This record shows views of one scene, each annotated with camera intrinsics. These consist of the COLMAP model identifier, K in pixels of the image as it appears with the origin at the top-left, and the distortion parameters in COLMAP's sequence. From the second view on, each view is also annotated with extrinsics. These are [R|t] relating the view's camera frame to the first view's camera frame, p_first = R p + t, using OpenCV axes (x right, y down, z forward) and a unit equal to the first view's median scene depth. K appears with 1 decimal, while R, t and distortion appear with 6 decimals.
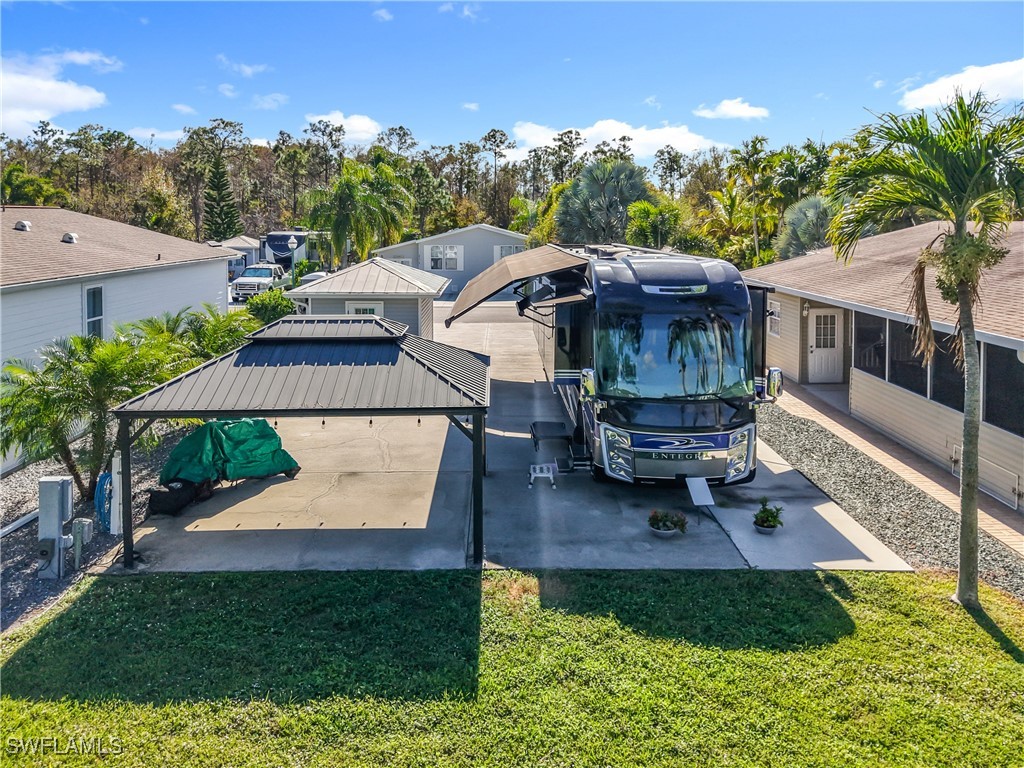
lens RADIAL K [[744.9, 0, 494.9], [0, 744.9, 263.8], [0, 0, 1]] dist [0.006696, -0.001043]
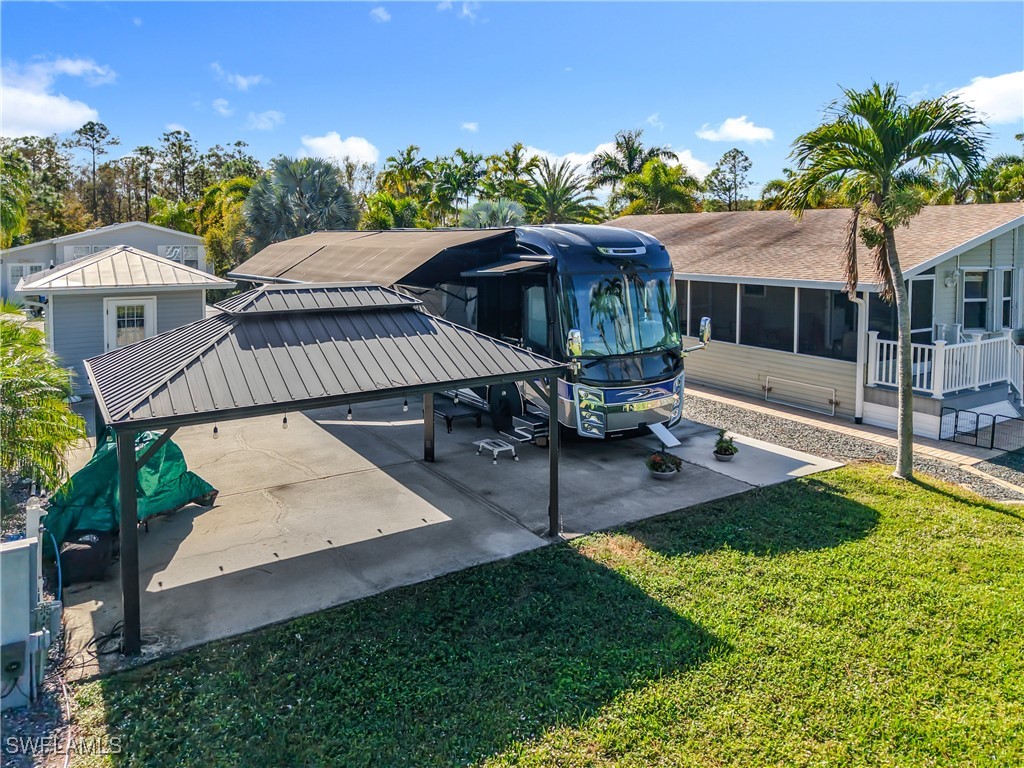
lens RADIAL K [[724.6, 0, 503.0], [0, 724.6, 279.5], [0, 0, 1]] dist [0.011490, -0.007540]
pose [[0.847570, -0.029547, 0.529860, -0.533374], [0.026881, 0.999557, 0.012740, 0.068435], [-0.530002, 0.003445, 0.847989, 0.264228]]
